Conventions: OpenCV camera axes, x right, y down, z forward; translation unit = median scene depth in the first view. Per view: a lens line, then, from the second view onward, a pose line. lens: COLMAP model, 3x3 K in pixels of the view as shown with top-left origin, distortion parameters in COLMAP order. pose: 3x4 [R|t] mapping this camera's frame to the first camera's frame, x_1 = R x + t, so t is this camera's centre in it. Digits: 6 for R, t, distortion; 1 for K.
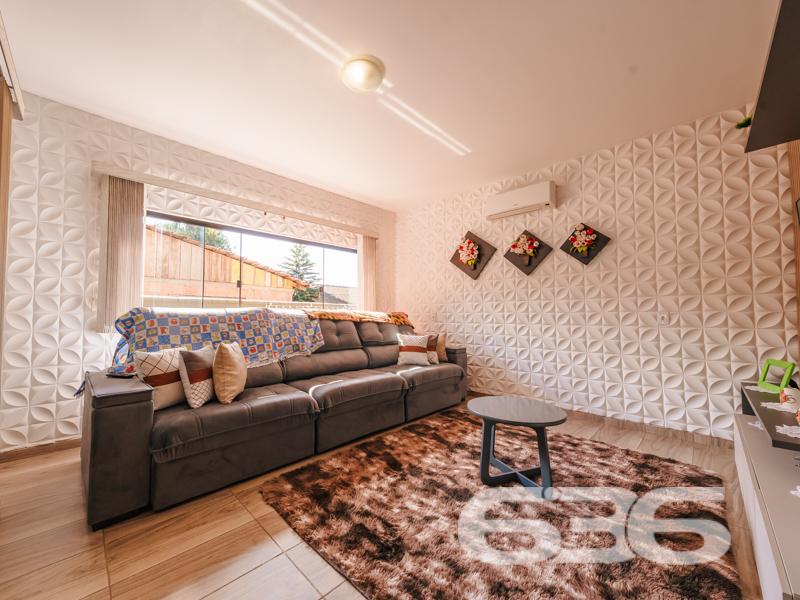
lens RADIAL K [[313.2, 0, 390.4], [0, 313.2, 302.1], [0, 0, 1]] dist [0.001669, 0.000042]
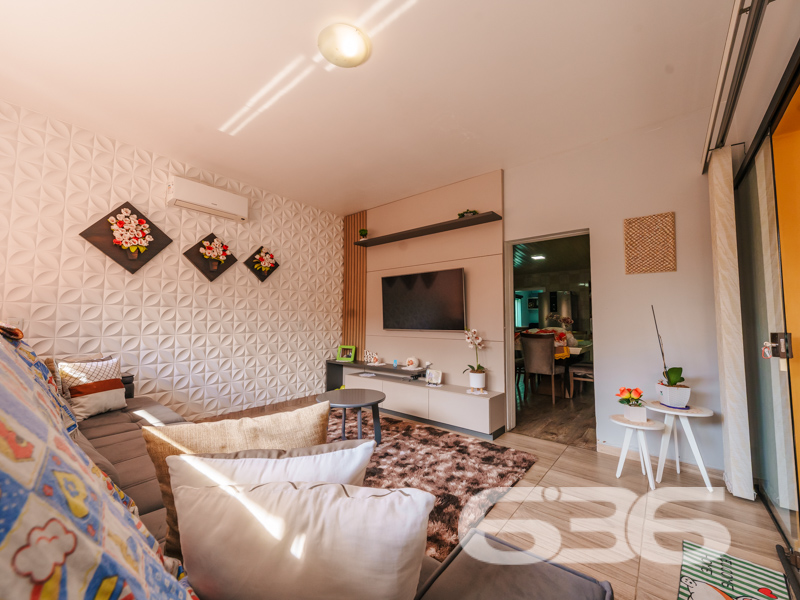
lens RADIAL K [[313.2, 0, 390.4], [0, 313.2, 302.1], [0, 0, 1]] dist [0.001669, 0.000042]
pose [[-0.062816, 0.063115, 0.996027, -0.530506], [-0.046060, 0.996752, -0.066066, 0.013578], [-0.996962, -0.050027, -0.059705, 0.524006]]
